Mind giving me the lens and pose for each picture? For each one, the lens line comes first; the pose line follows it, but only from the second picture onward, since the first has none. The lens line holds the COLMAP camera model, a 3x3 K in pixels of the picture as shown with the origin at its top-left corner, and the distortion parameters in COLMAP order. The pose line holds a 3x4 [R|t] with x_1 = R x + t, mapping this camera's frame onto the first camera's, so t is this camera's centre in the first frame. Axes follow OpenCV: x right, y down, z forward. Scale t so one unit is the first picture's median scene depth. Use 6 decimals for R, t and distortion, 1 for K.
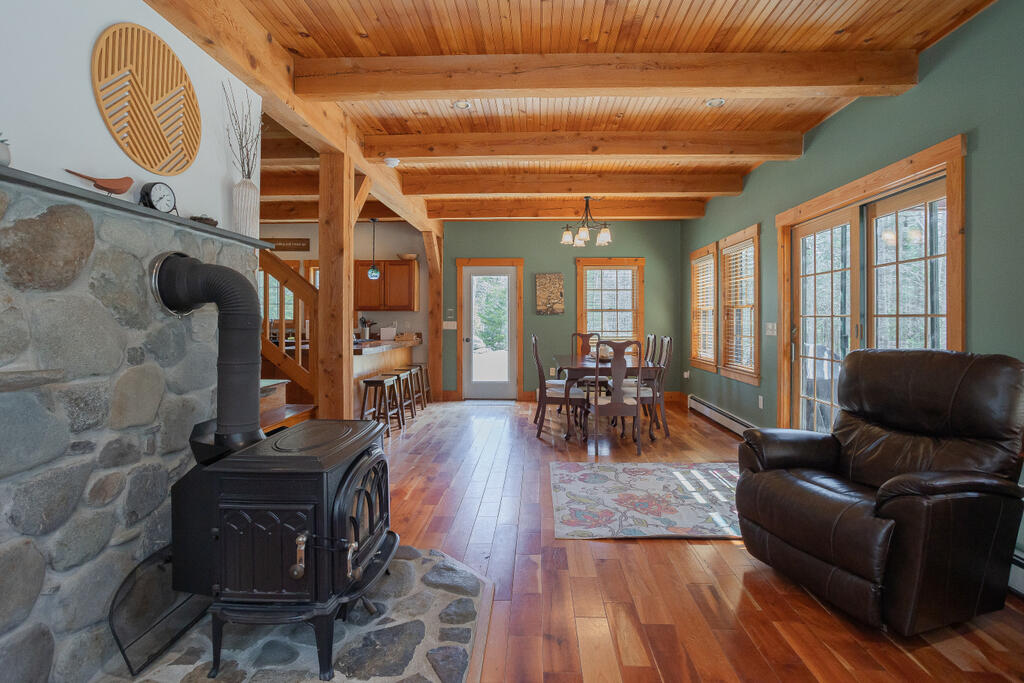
lens RADIAL K [[512.6, 0, 542.3], [0, 512.6, 332.0], [0, 0, 1]] dist [-0.006512, -0.000108]
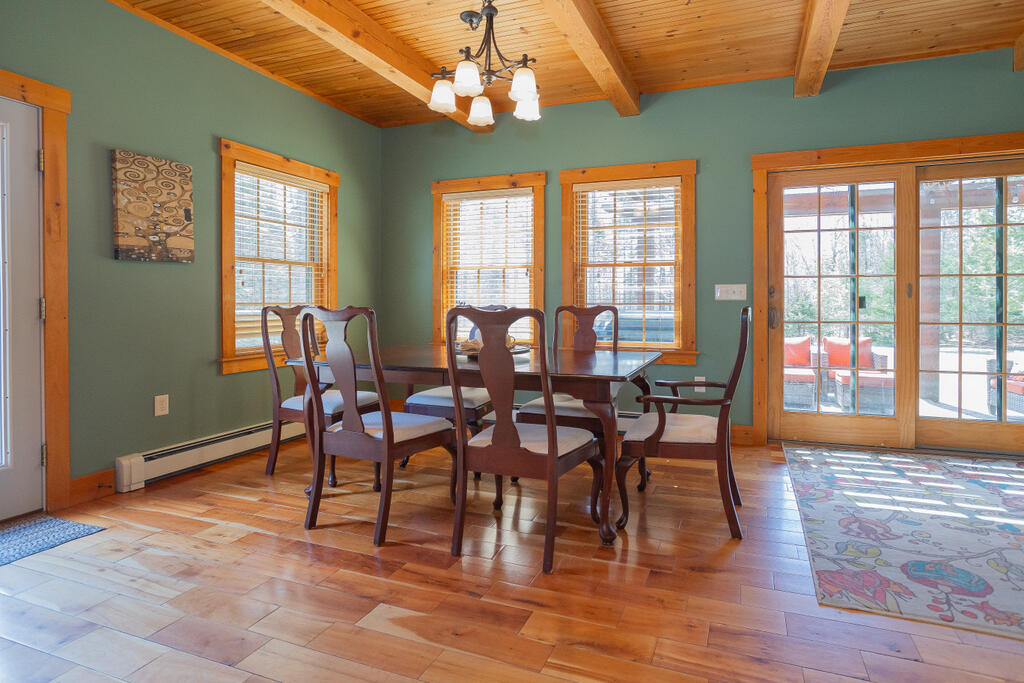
lens RADIAL K [[483.7, 0, 560.8], [0, 483.7, 306.4], [0, 0, 1]] dist [0.001208, 0.000682]
pose [[0.355297, -0.010055, 0.934700, -0.466511], [0.015536, 0.999868, 0.004850, 0.010982], [-0.934625, 0.012798, 0.355406, 1.151656]]
